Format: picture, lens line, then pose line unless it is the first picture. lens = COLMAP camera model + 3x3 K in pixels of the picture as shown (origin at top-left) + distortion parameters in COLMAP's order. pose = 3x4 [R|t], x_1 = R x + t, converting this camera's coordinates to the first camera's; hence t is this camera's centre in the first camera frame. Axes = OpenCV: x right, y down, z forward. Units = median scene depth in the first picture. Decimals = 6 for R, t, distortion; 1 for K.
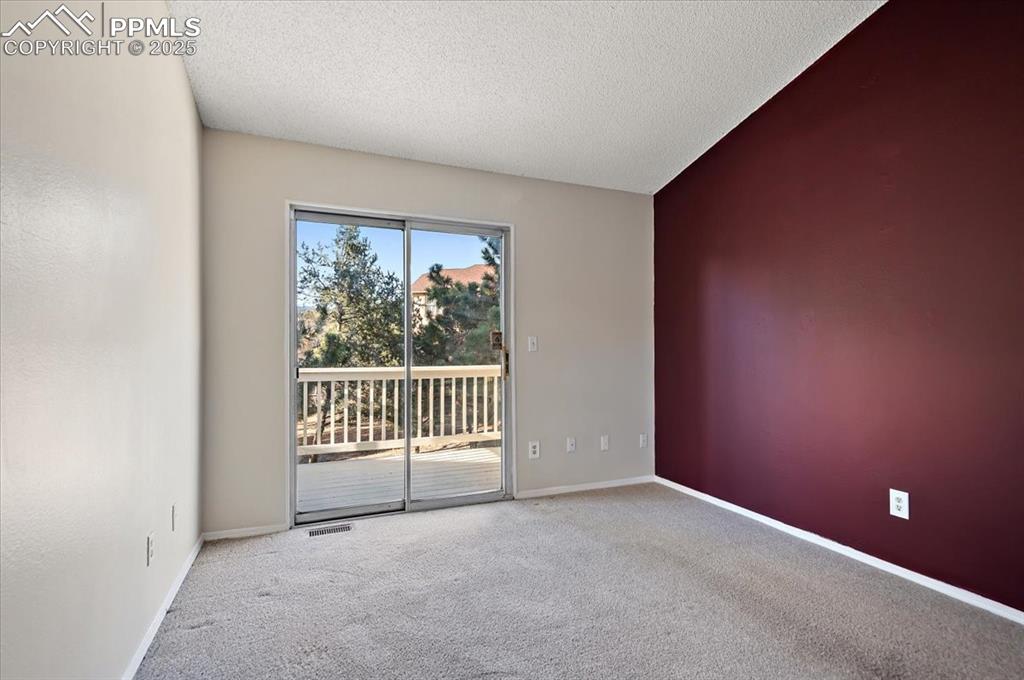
lens RADIAL K [[489.0, 0, 525.0], [0, 489.0, 338.7], [0, 0, 1]] dist [0.017386, -0.013998]
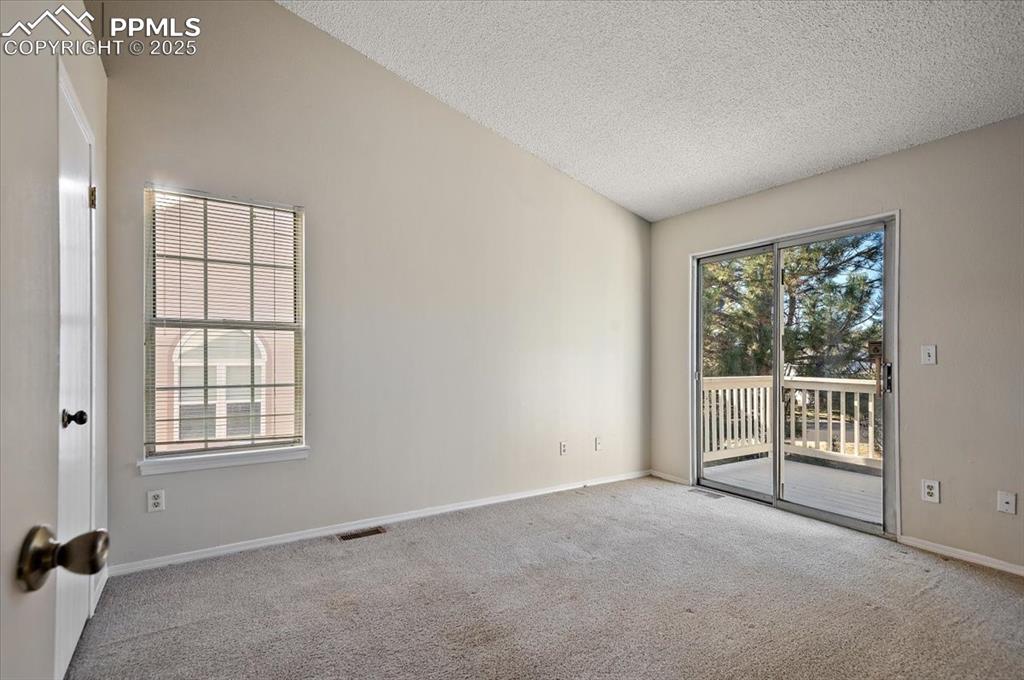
lens RADIAL K [[467.1, 0, 512.4], [0, 467.1, 352.9], [0, 0, 1]] dist [0.000403, -0.000320]
pose [[0.168347, -0.007407, -0.985700, 0.923040], [0.004801, 0.999966, -0.006694, 0.013635], [0.985716, -0.003606, 0.168377, 0.318441]]
